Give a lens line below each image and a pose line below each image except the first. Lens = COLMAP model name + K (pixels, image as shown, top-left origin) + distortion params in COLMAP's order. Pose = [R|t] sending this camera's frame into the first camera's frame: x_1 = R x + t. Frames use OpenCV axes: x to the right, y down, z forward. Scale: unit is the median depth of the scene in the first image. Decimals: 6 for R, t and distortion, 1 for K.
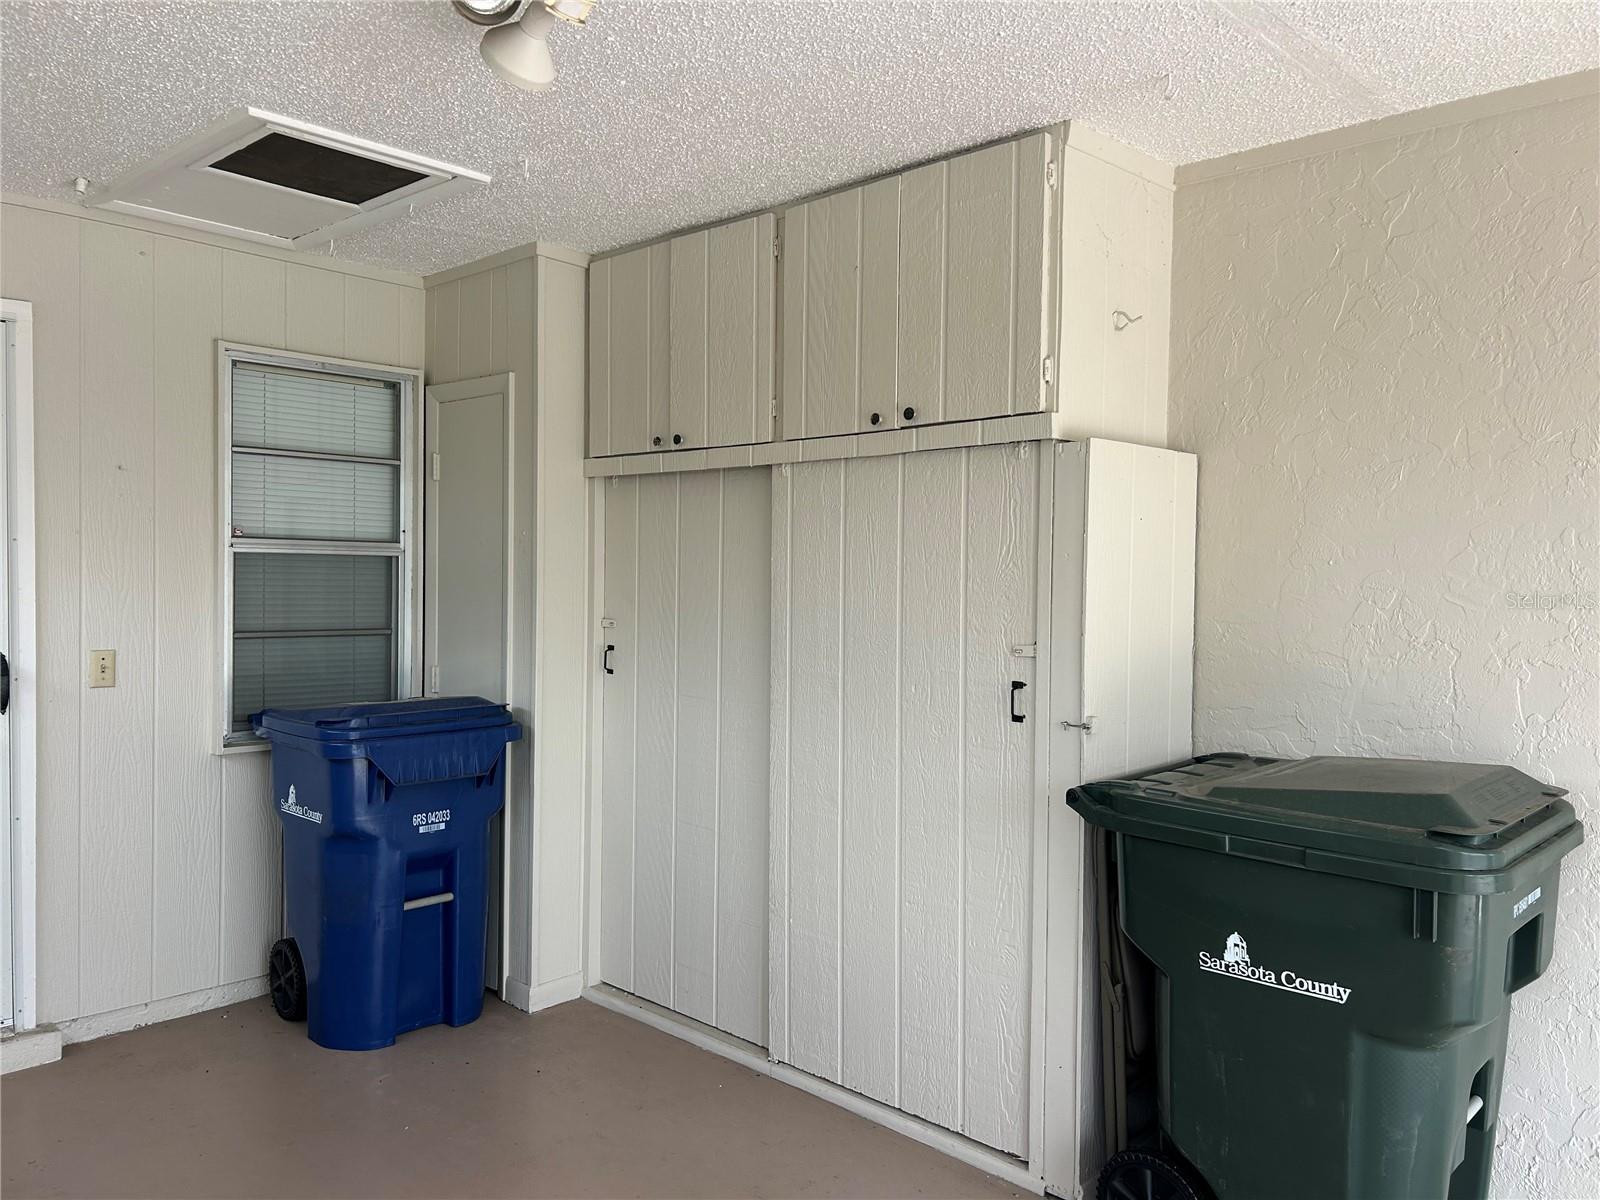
lens RADIAL K [[1203.5, 0, 789.9], [0, 1203.5, 588.1], [0, 0, 1]] dist [0.067988, -0.077414]
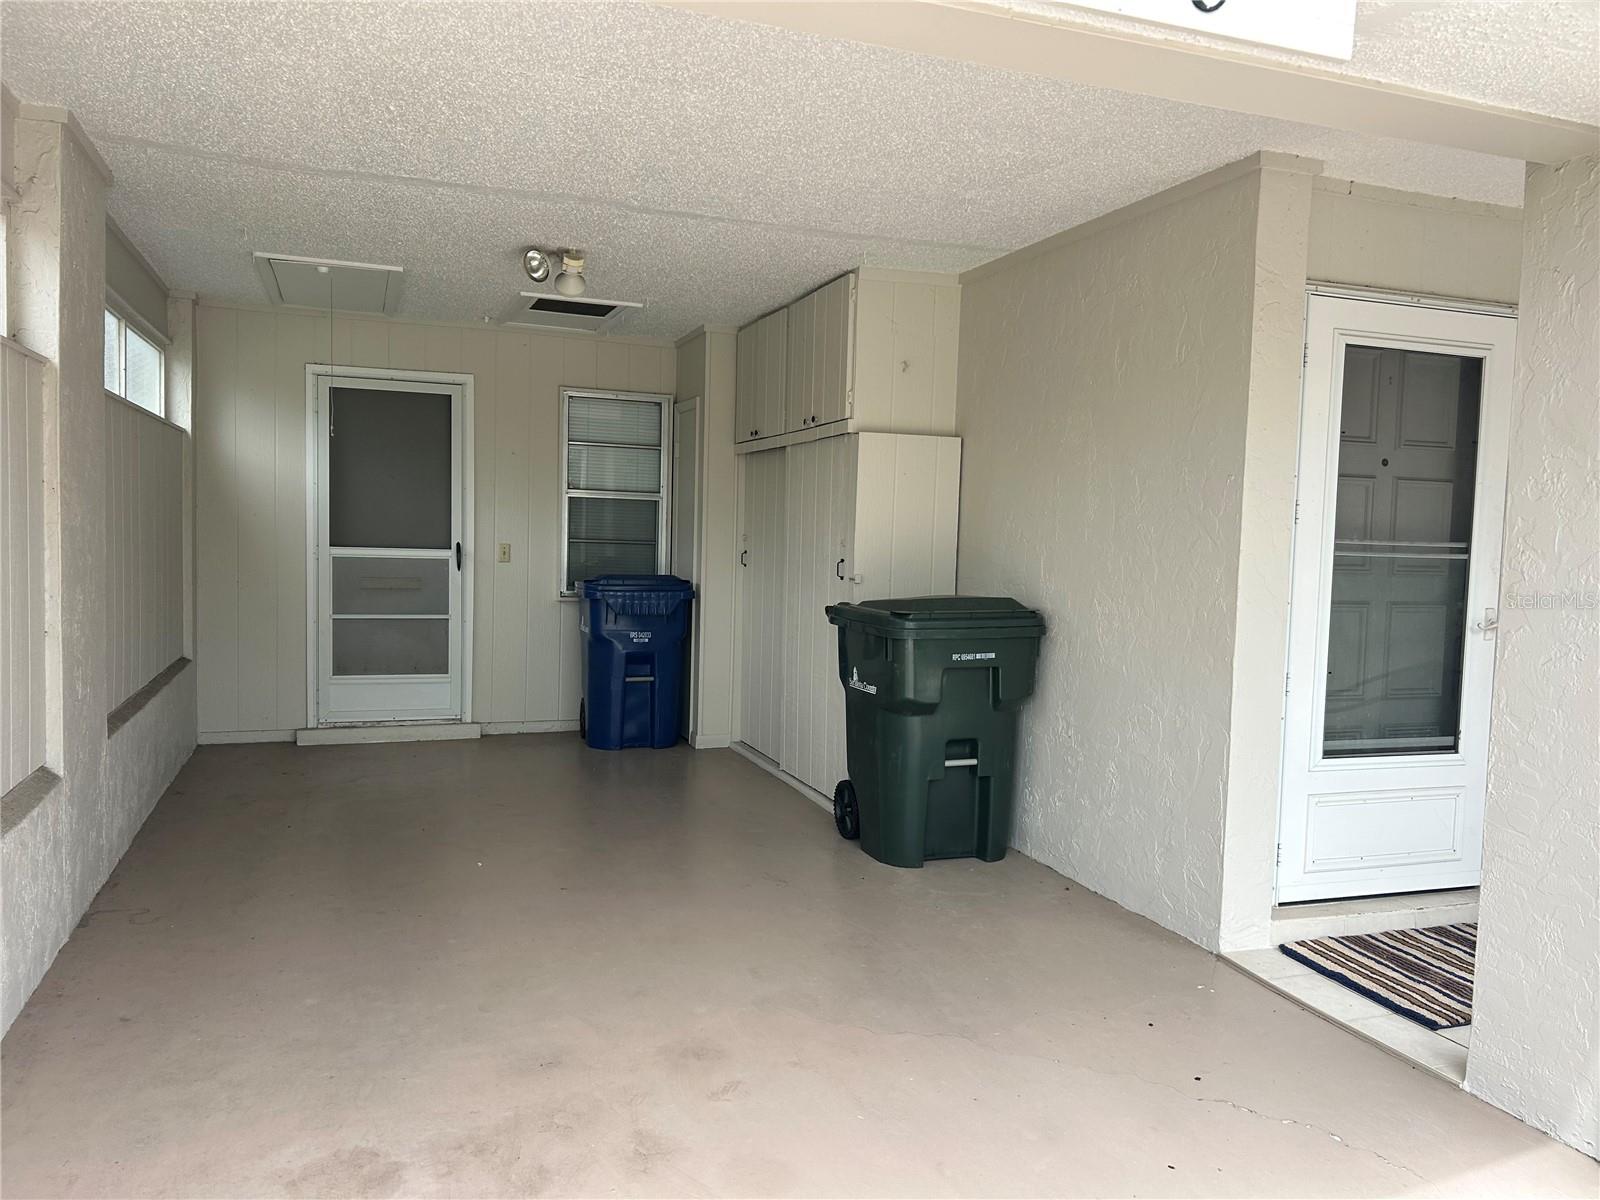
lens RADIAL K [[1203.5, 0, 815.2], [0, 1203.5, 604.5], [0, 0, 1]] dist [0.067988, -0.077414]
pose [[0.901358, 0.038413, -0.431369, 0.727508], [-0.022780, 0.998885, 0.041351, 0.053094], [0.432476, -0.027446, 0.901228, -0.559006]]
